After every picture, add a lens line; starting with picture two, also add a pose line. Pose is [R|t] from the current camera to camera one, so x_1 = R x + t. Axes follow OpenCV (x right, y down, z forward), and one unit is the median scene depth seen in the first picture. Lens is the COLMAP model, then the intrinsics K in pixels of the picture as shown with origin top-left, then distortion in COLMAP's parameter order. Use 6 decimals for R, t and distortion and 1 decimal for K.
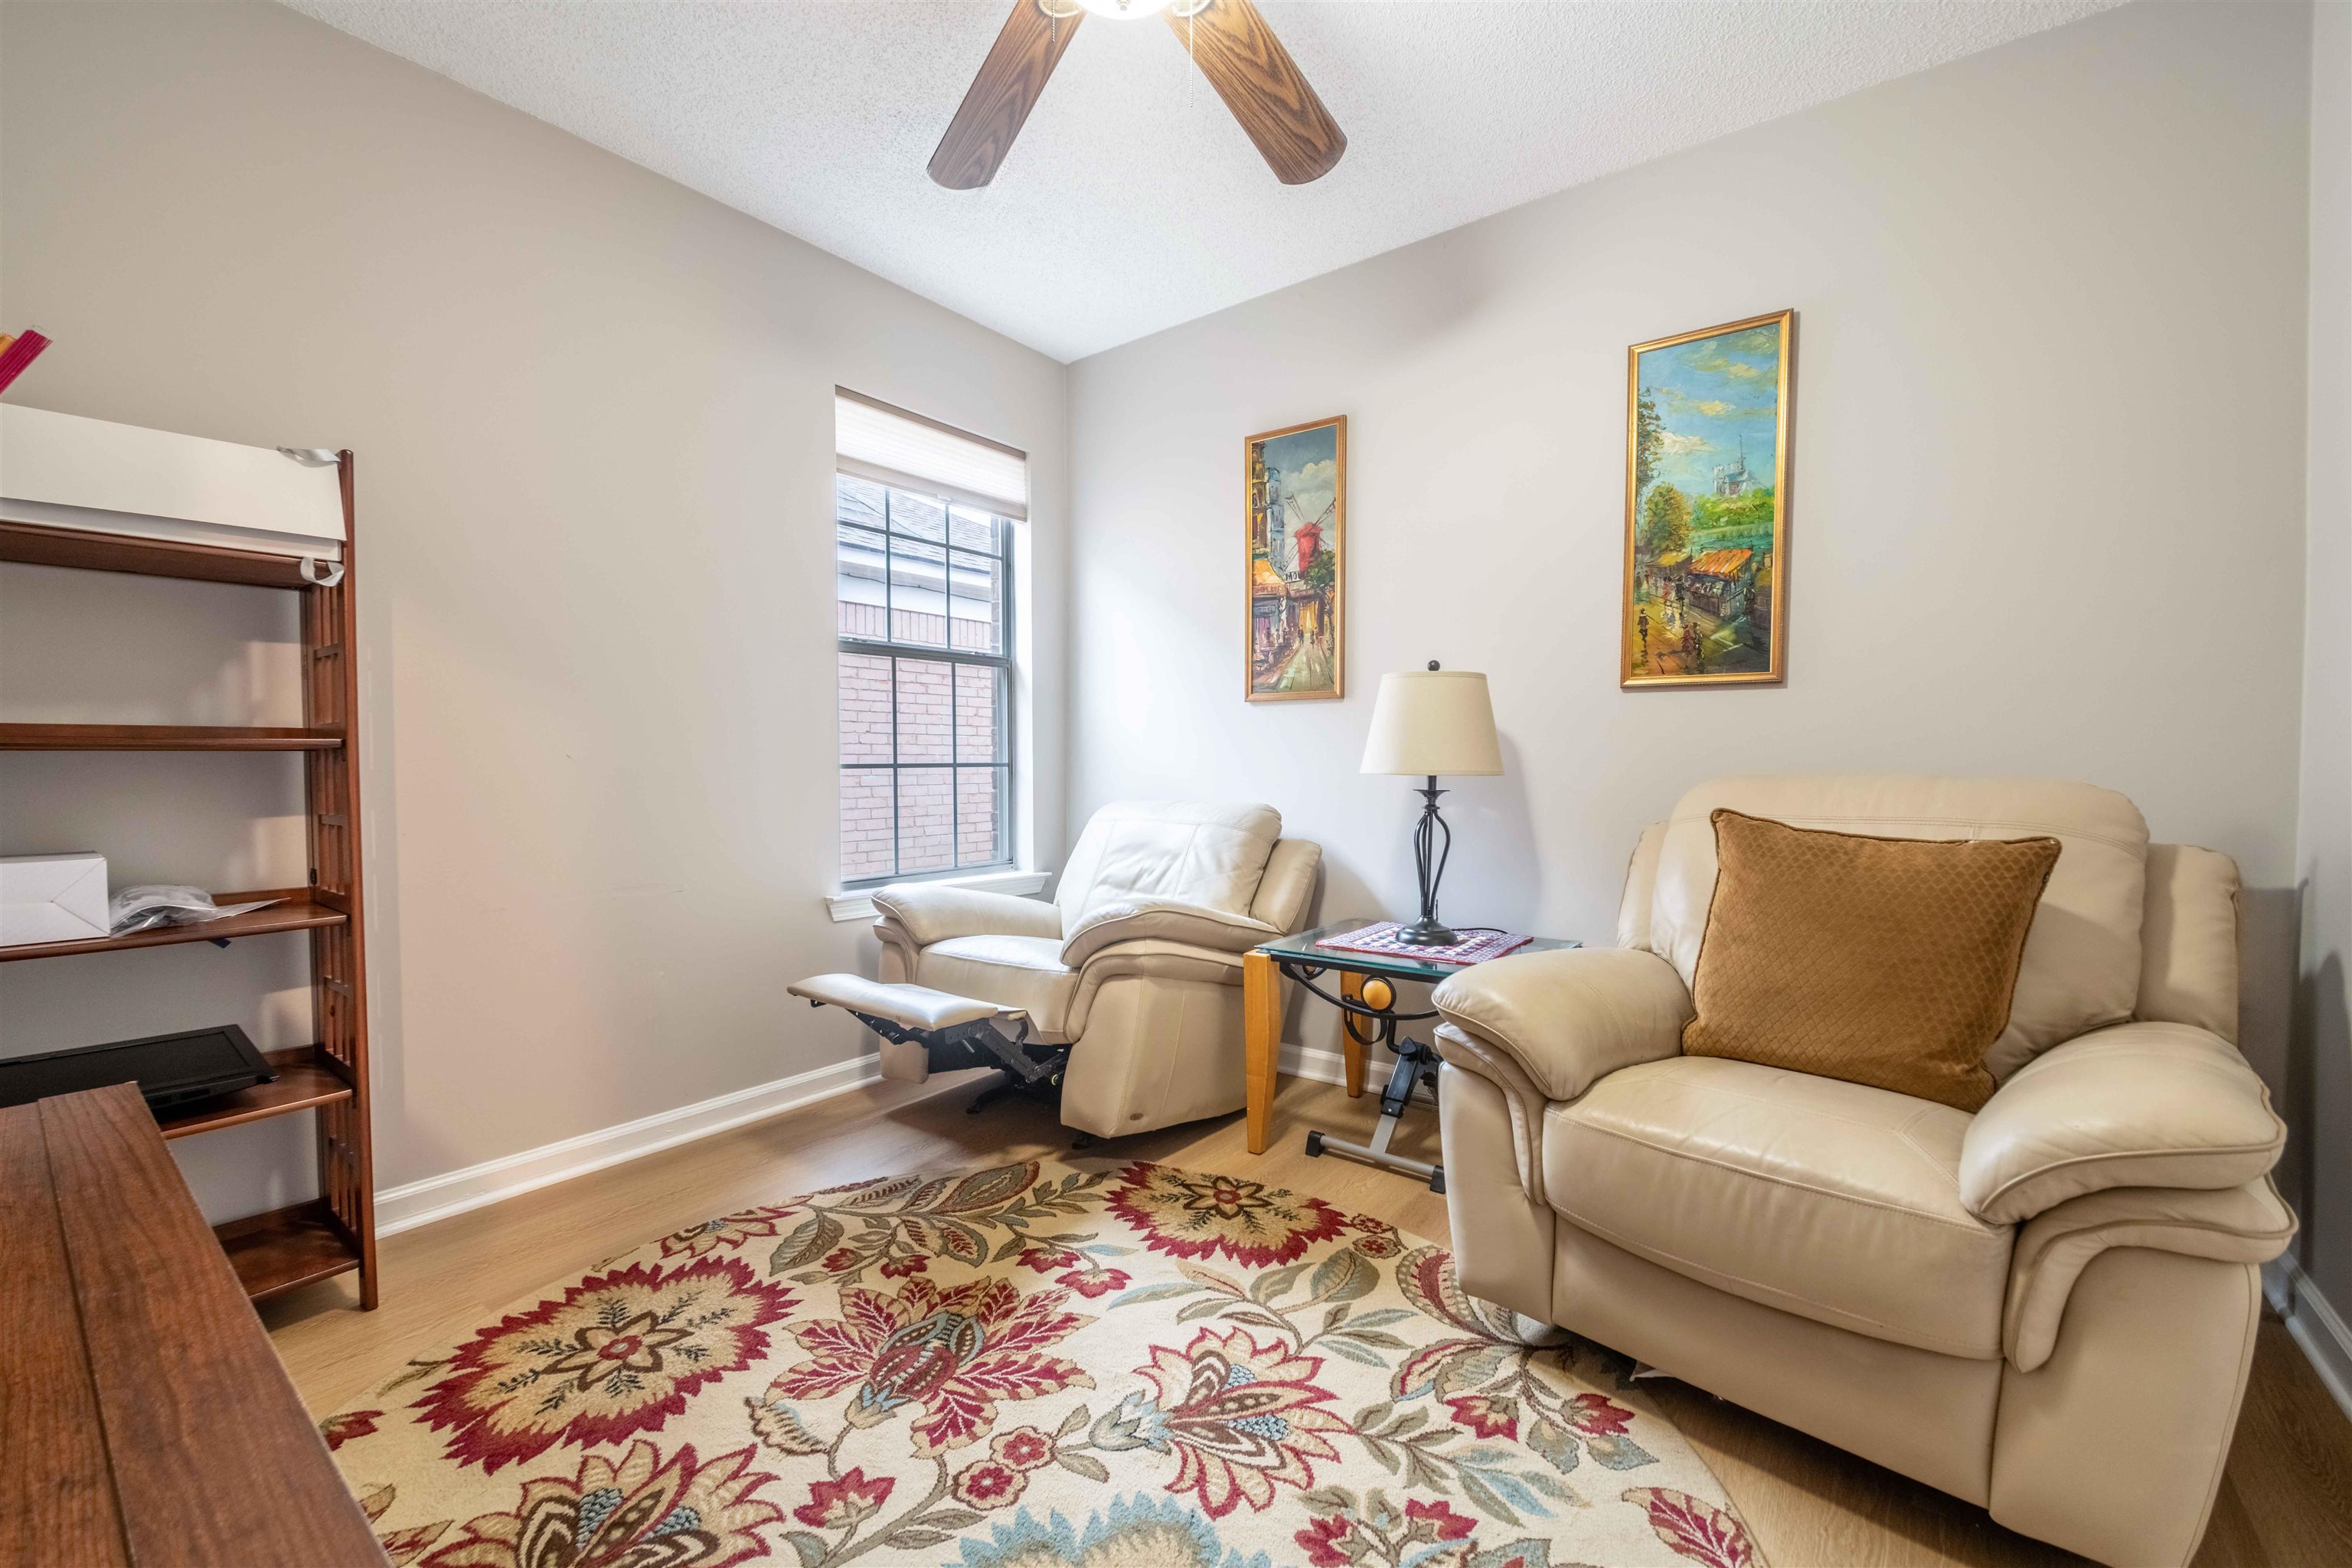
lens RADIAL K [[956.8, 0, 1110.4], [0, 956.8, 792.9], [0, 0, 1]] dist [0.000086, -0.008654]
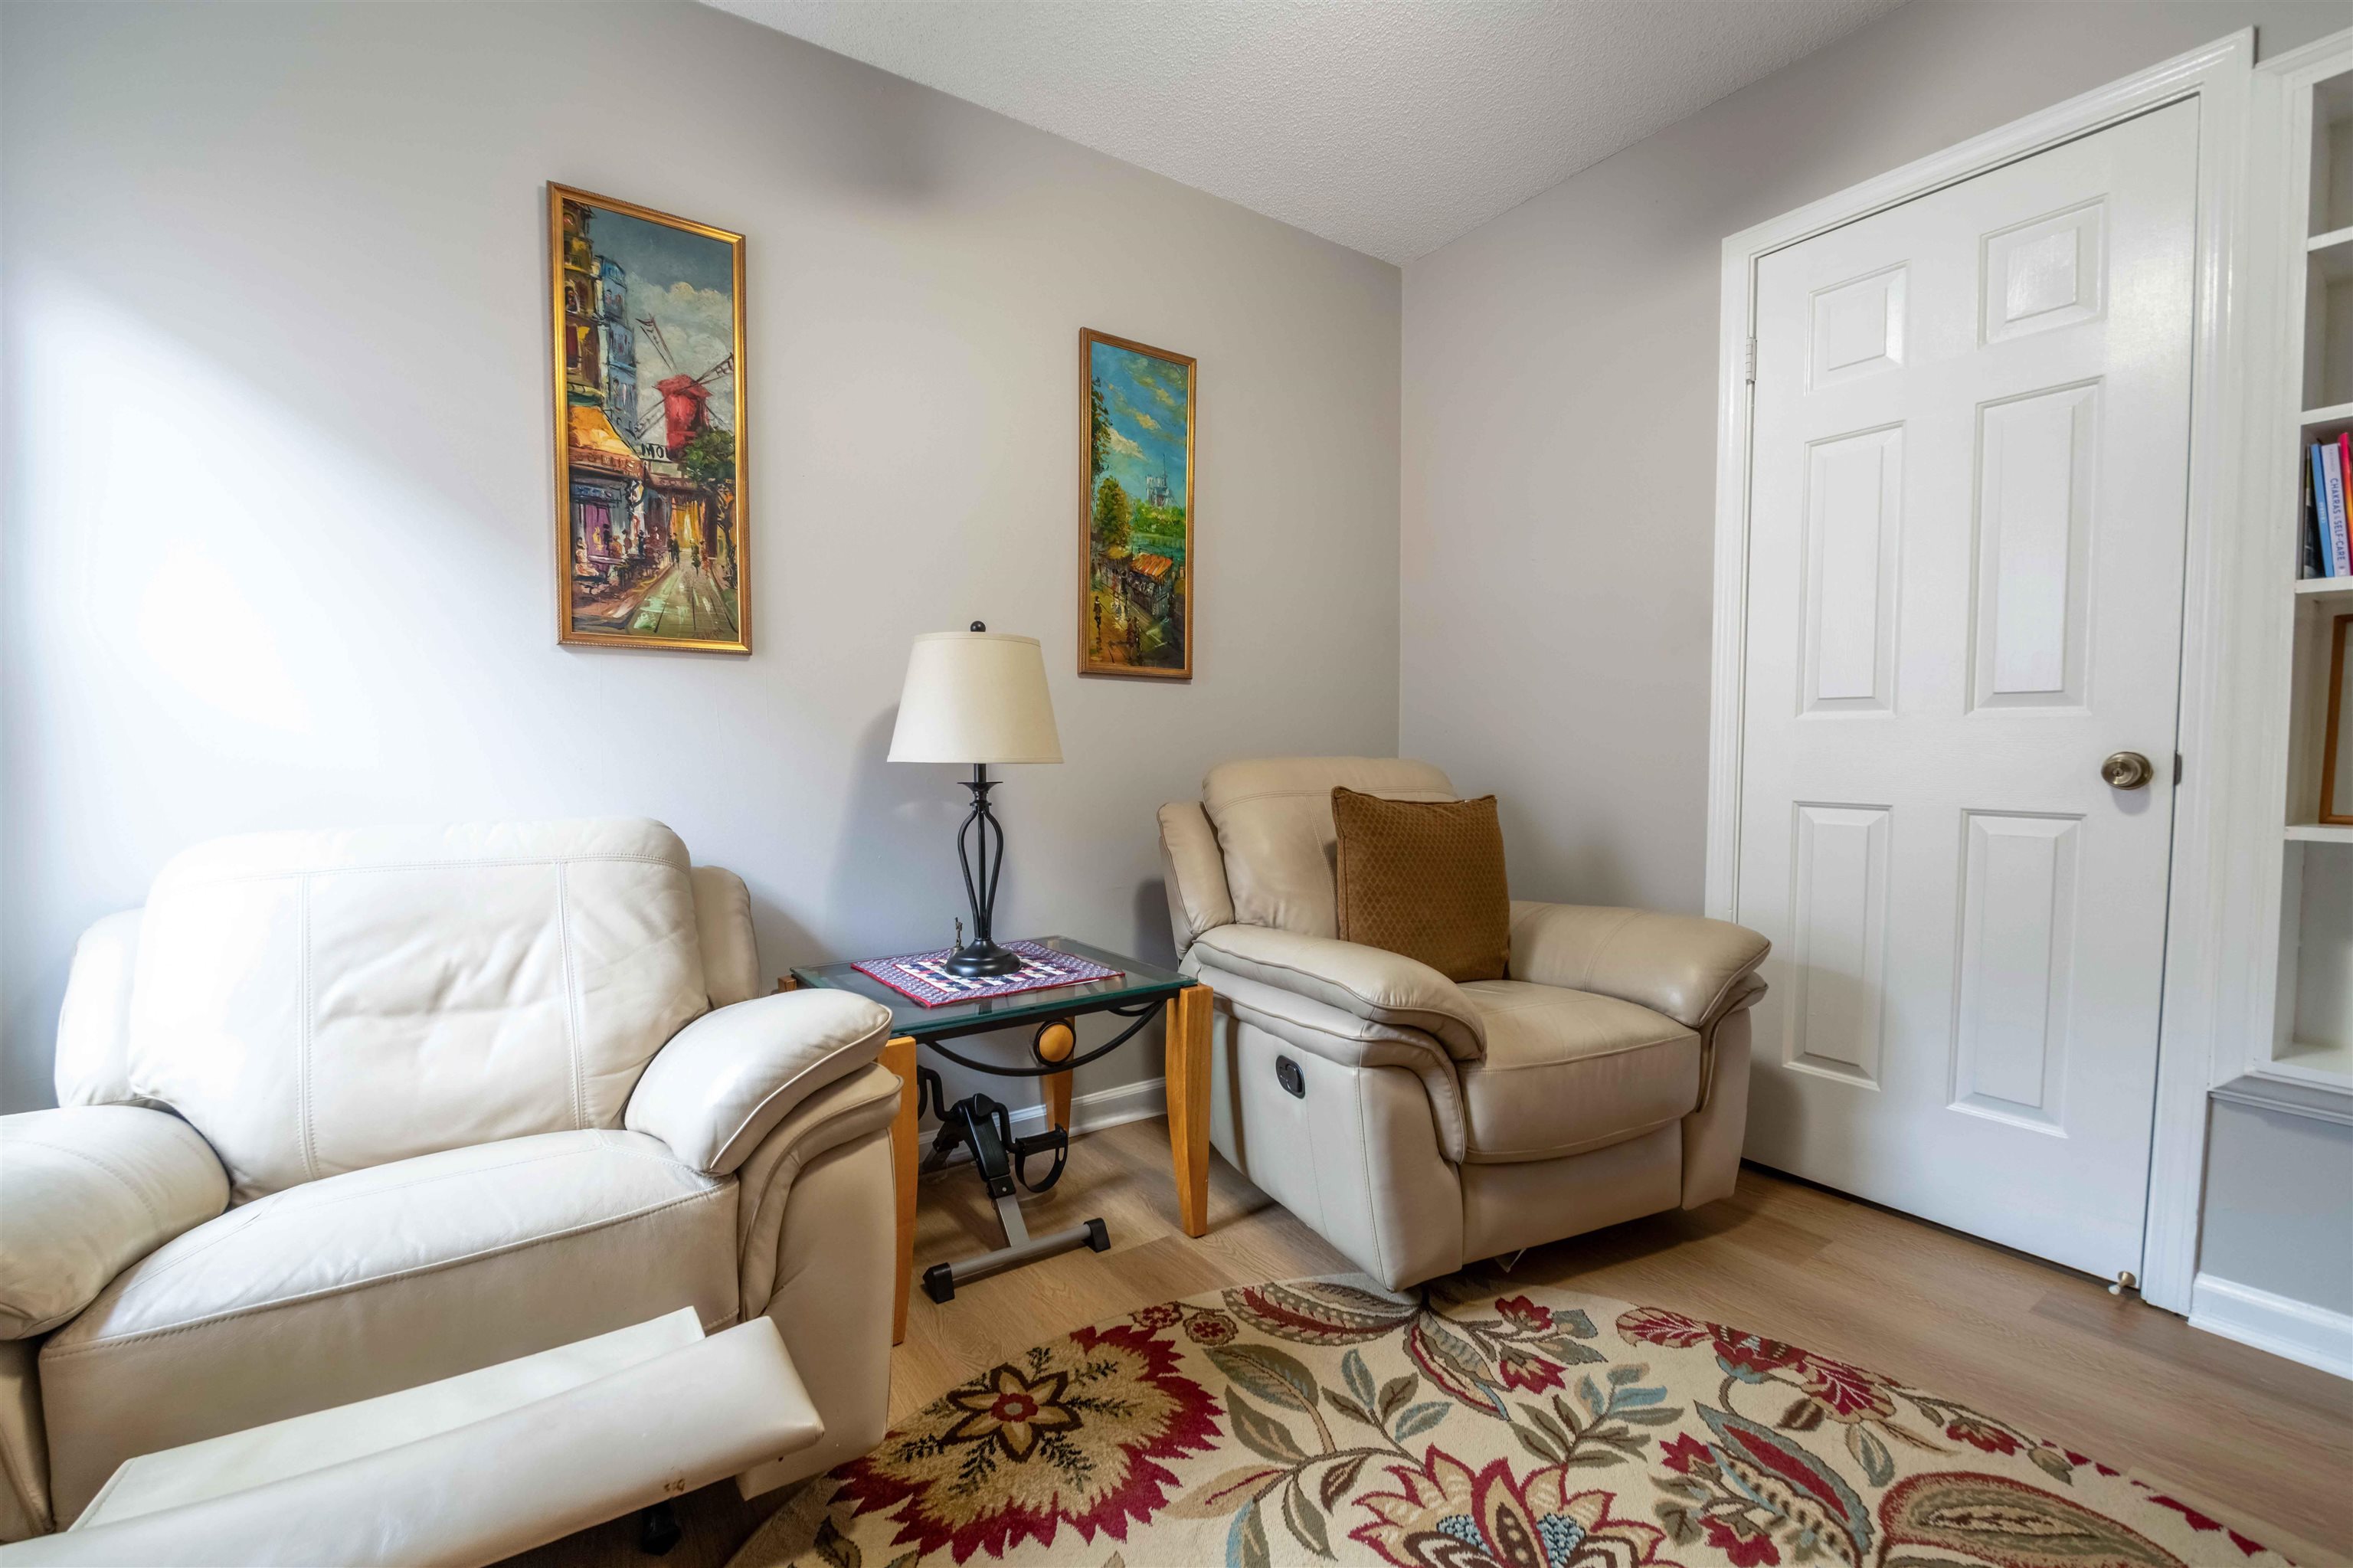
lens RADIAL K [[995.3, 0, 1150.5], [0, 995.3, 795.3], [0, 0, 1]] dist [0.000941, -0.009467]
pose [[0.287112, -0.045896, 0.956797, -0.459350], [0.032149, 0.998750, 0.038261, -0.021052], [-0.957358, 0.019774, 0.288228, 0.664636]]
